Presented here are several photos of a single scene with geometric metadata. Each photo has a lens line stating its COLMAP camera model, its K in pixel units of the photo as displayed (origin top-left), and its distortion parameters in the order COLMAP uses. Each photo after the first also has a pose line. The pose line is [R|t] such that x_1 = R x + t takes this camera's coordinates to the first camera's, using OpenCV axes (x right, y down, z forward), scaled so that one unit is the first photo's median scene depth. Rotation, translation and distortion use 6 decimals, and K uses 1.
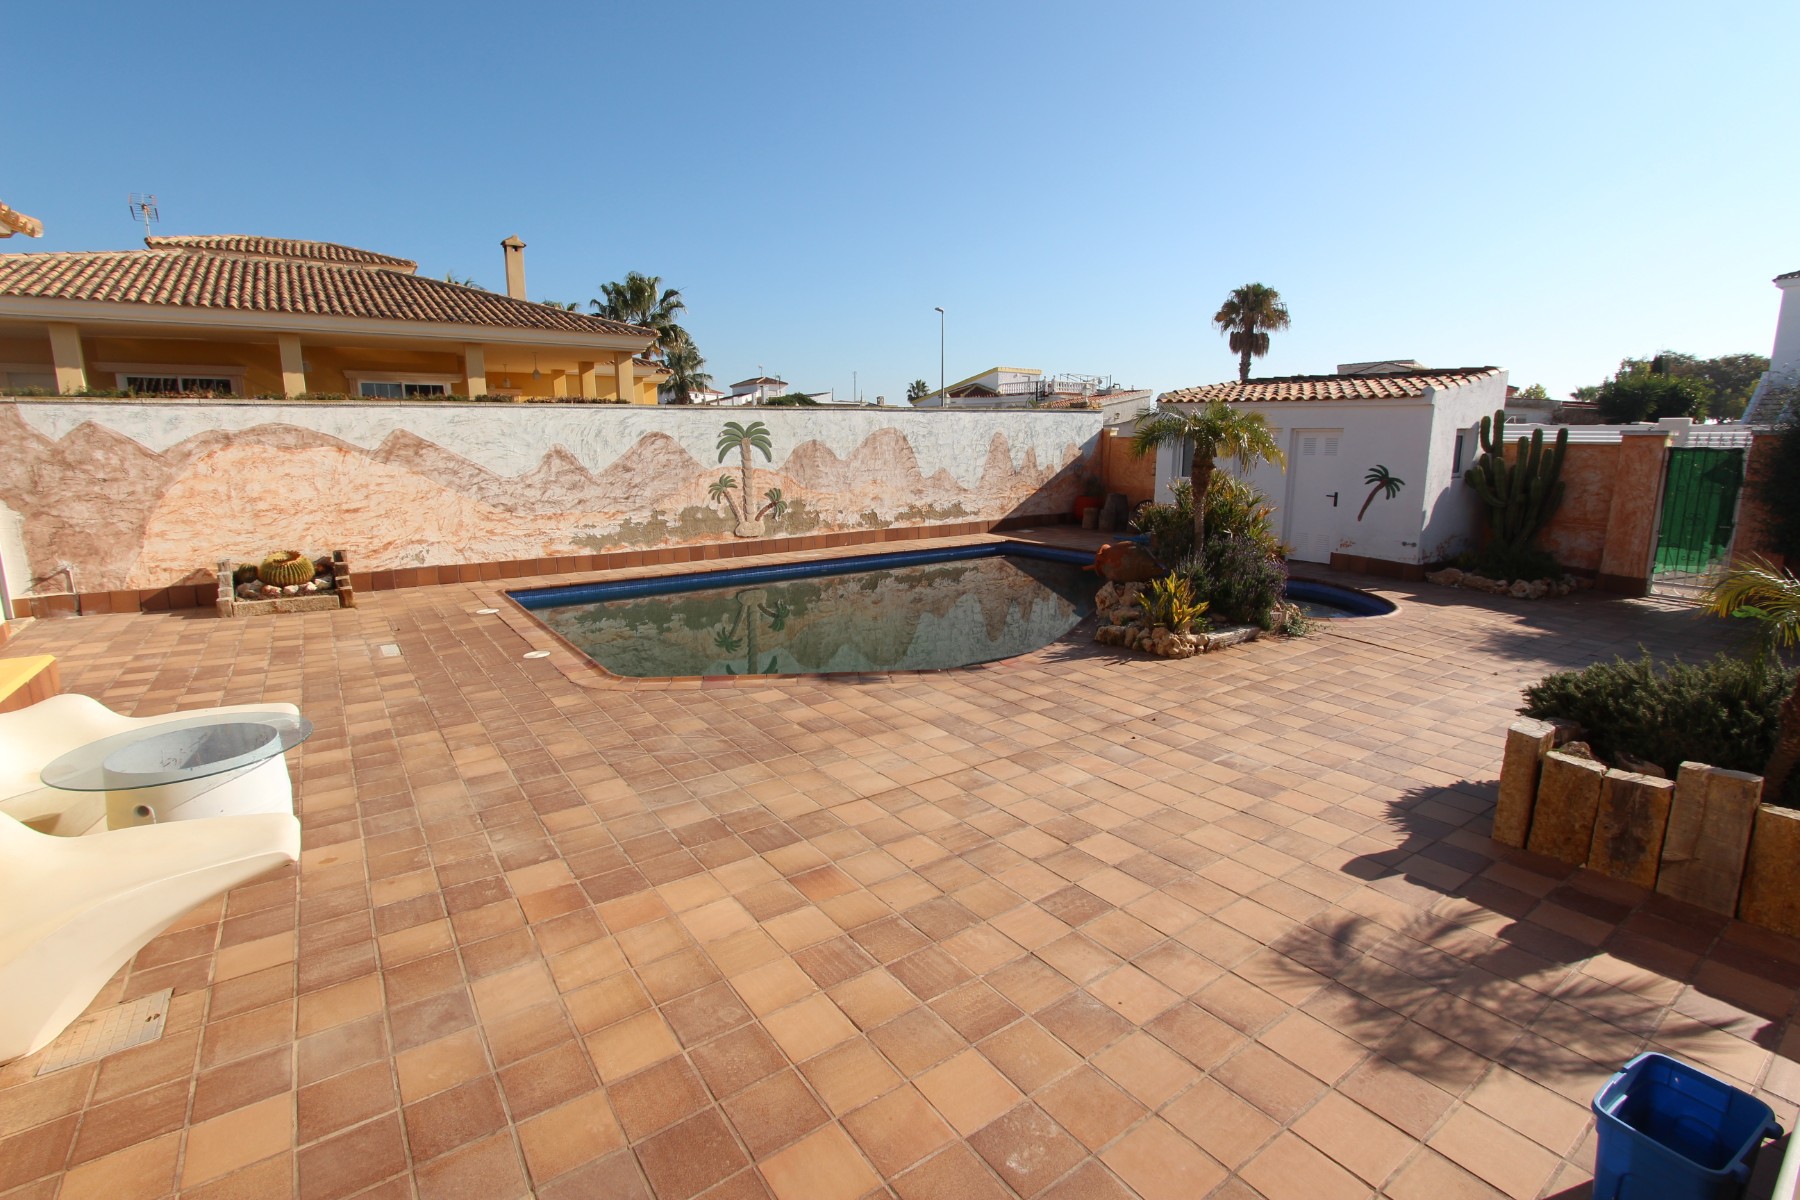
lens RADIAL K [[831.6, 0, 904.8], [0, 831.6, 588.4], [0, 0, 1]] dist [-0.014466, 0.001298]
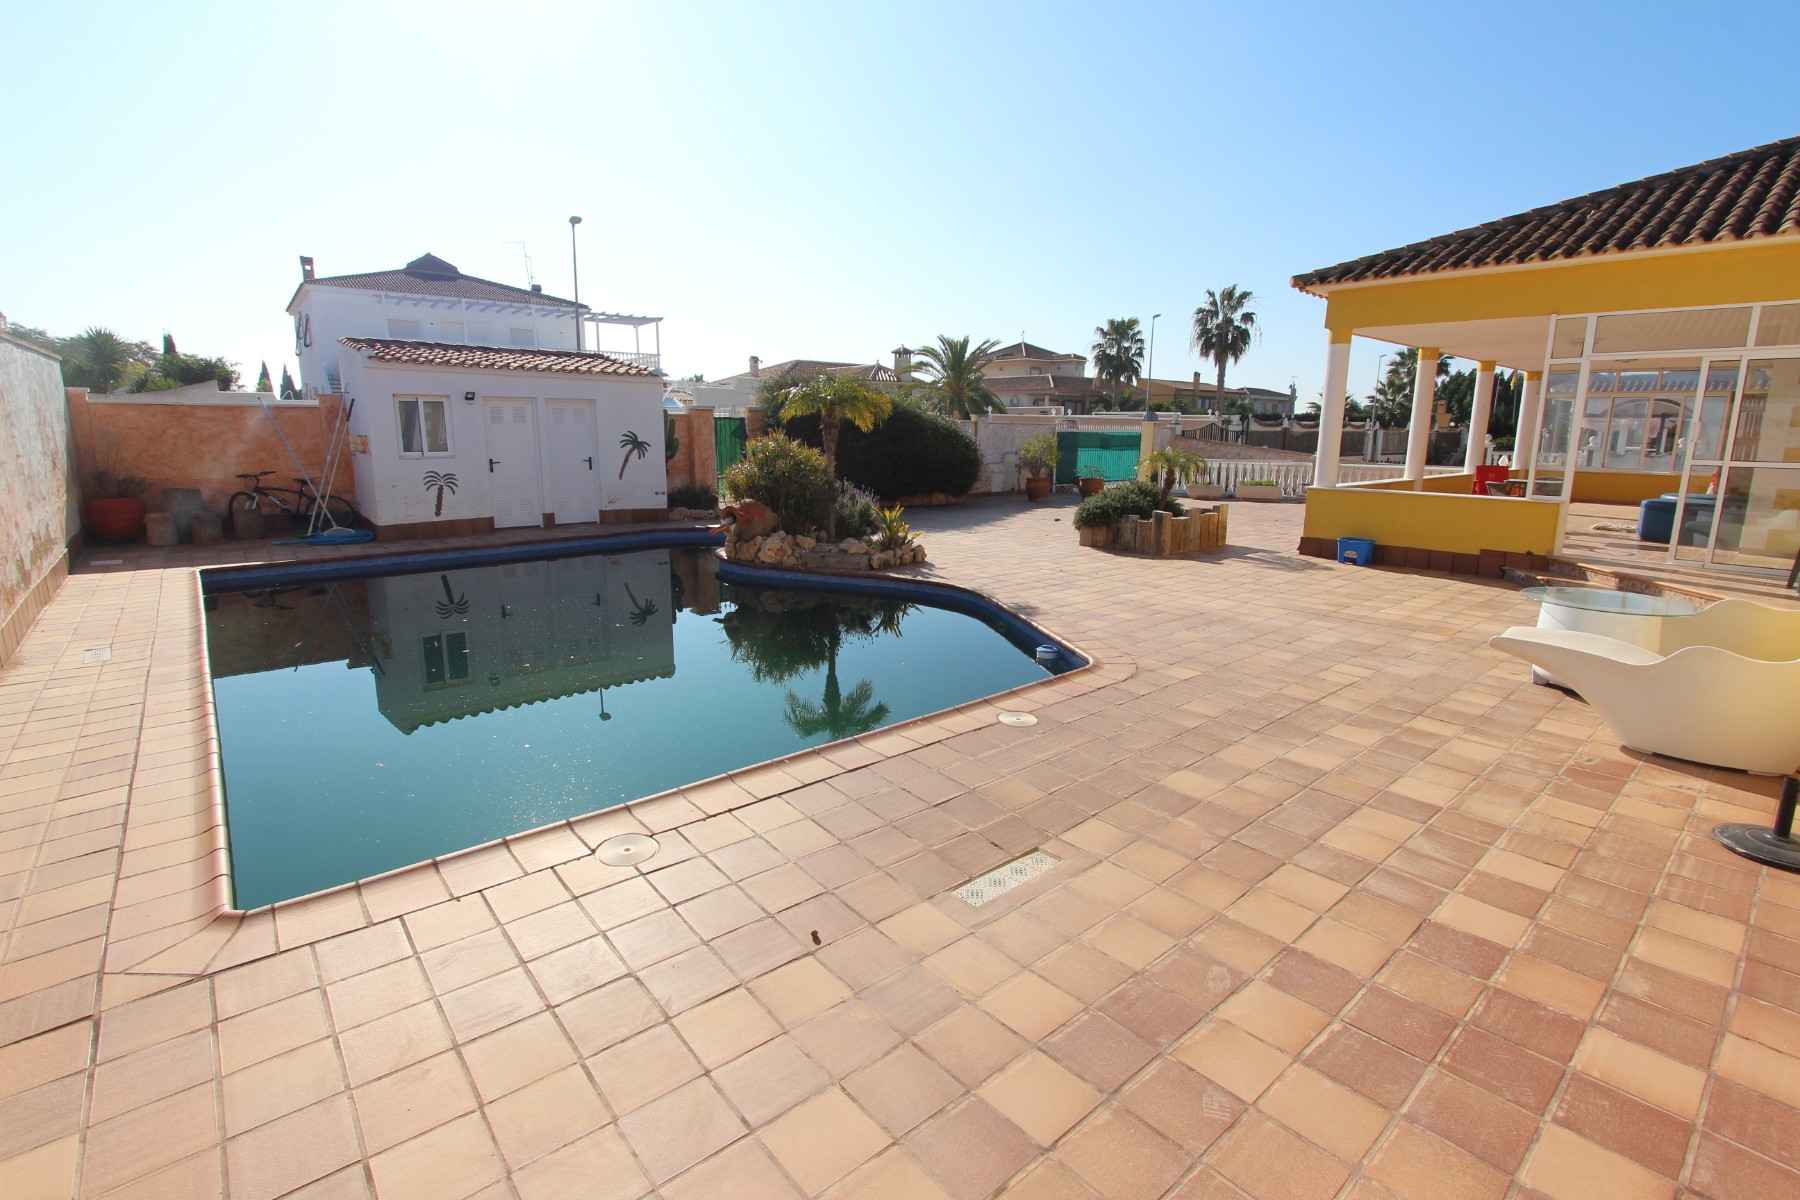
lens RADIAL K [[831.6, 0, 904.8], [0, 831.6, 588.4], [0, 0, 1]] dist [-0.014466, 0.001298]
pose [[-0.088537, -0.191552, 0.977481, -1.274955], [0.174643, 0.963148, 0.204562, -0.199031], [-0.980643, 0.188821, -0.051821, 1.342536]]
